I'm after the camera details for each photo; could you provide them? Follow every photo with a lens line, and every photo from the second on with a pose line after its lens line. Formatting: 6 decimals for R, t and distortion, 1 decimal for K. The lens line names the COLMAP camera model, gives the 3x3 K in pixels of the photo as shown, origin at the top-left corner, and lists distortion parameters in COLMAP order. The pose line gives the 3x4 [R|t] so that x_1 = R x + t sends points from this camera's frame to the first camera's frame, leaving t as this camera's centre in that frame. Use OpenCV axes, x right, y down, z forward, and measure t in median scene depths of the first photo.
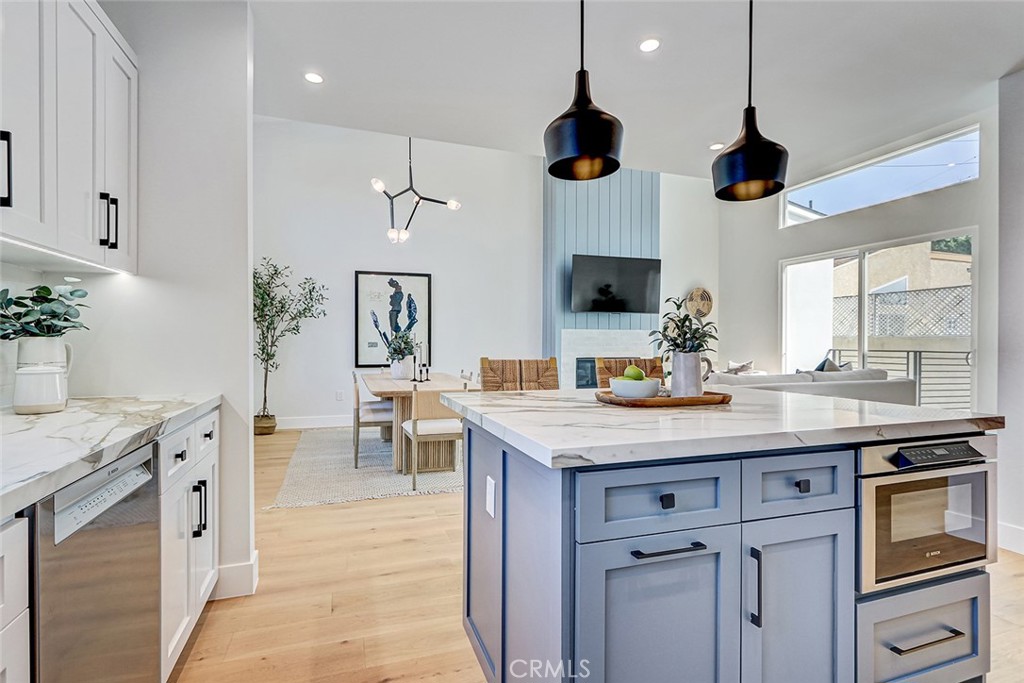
lens RADIAL K [[475.8, 0, 493.4], [0, 475.8, 333.8], [0, 0, 1]] dist [-0.004254, -0.001845]
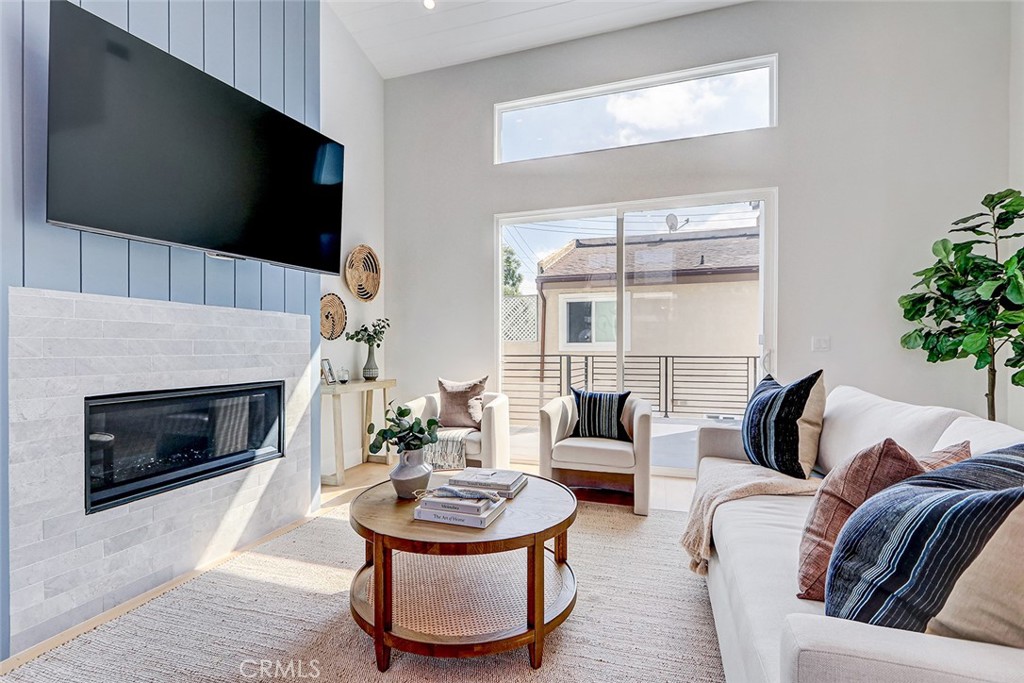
lens RADIAL K [[475.8, 0, 503.8], [0, 475.8, 350.0], [0, 0, 1]] dist [-0.004254, -0.001845]
pose [[0.579565, -0.006737, 0.814898, 0.093694], [-0.006410, 0.999897, 0.012825, 0.018766], [-0.814900, -0.012657, 0.579463, 0.660504]]
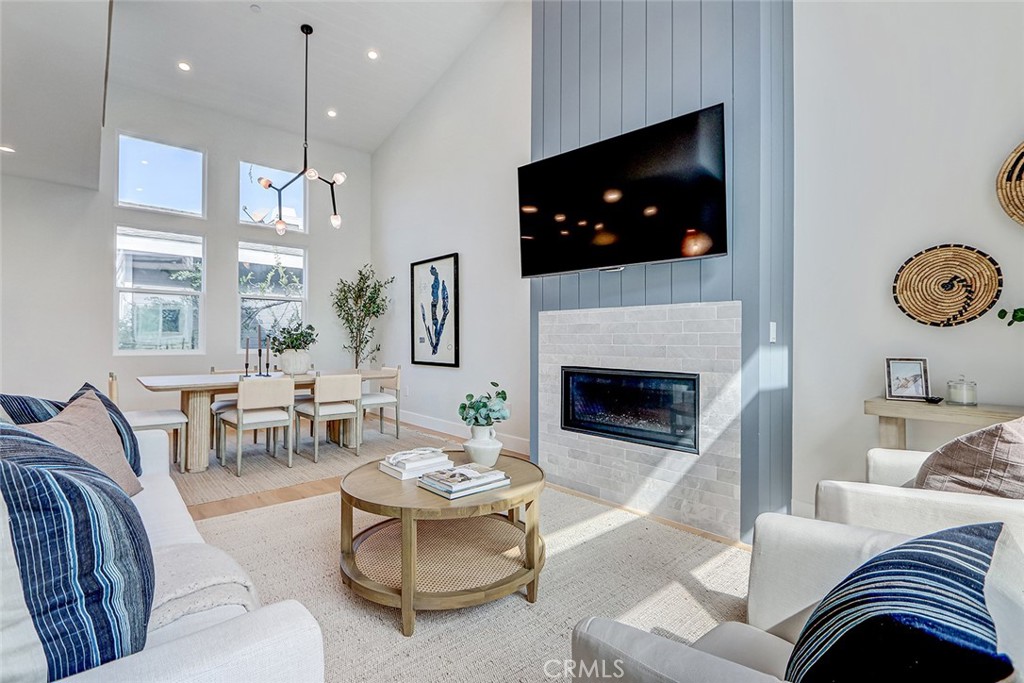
lens RADIAL K [[475.8, 0, 506.3], [0, 475.8, 335.4], [0, 0, 1]] dist [-0.004254, -0.001845]
pose [[0.409866, -0.008950, -0.912102, 0.653181], [0.010090, 0.999935, -0.005278, 0.020355], [0.912090, -0.007040, 0.409929, 0.758892]]
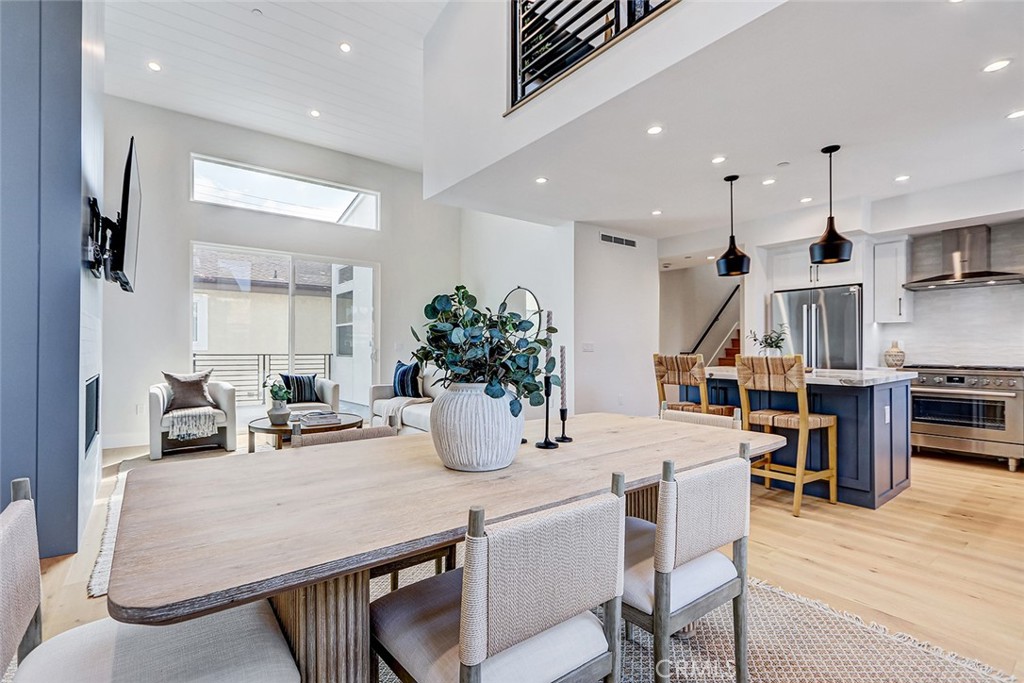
lens RADIAL K [[475.8, 0, 498.5], [0, 475.8, 348.0], [0, 0, 1]] dist [-0.004254, -0.001845]
pose [[-0.327367, -0.006316, 0.944876, -0.353904], [-0.015221, 0.999883, 0.001410, 0.014230], [-0.944775, -0.013920, -0.327425, 0.819936]]
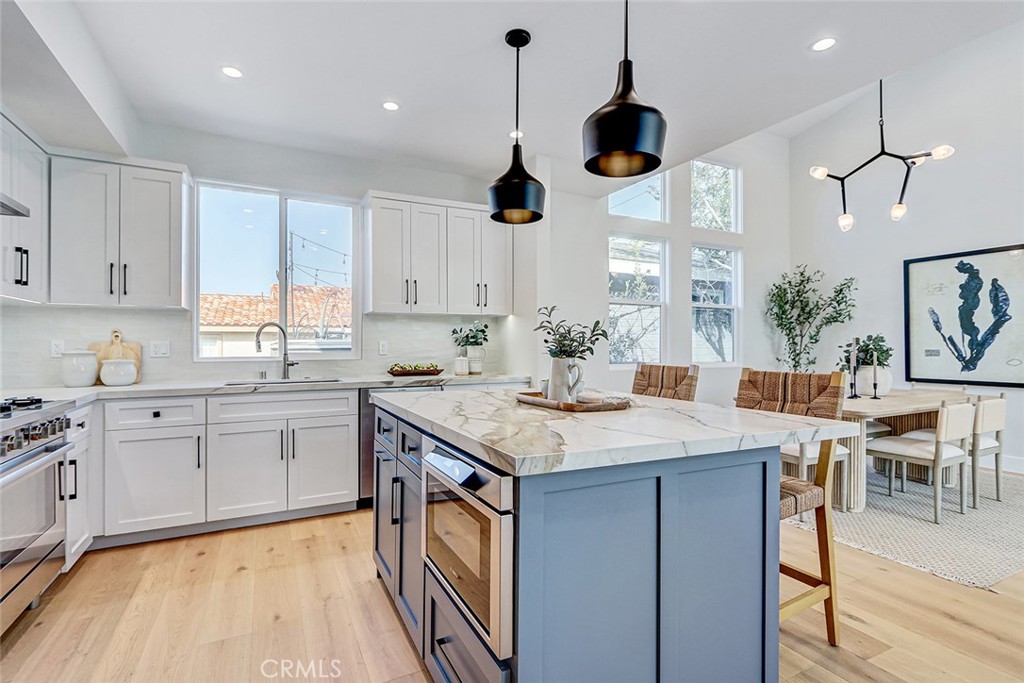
lens RADIAL K [[475.8, 0, 506.2], [0, 475.8, 347.5], [0, 0, 1]] dist [-0.004254, -0.001845]
pose [[0.148015, -0.003034, -0.988980, 0.394074], [0.016002, 0.999872, -0.000673, 0.004031], [0.988856, -0.015726, 0.148044, 0.205976]]
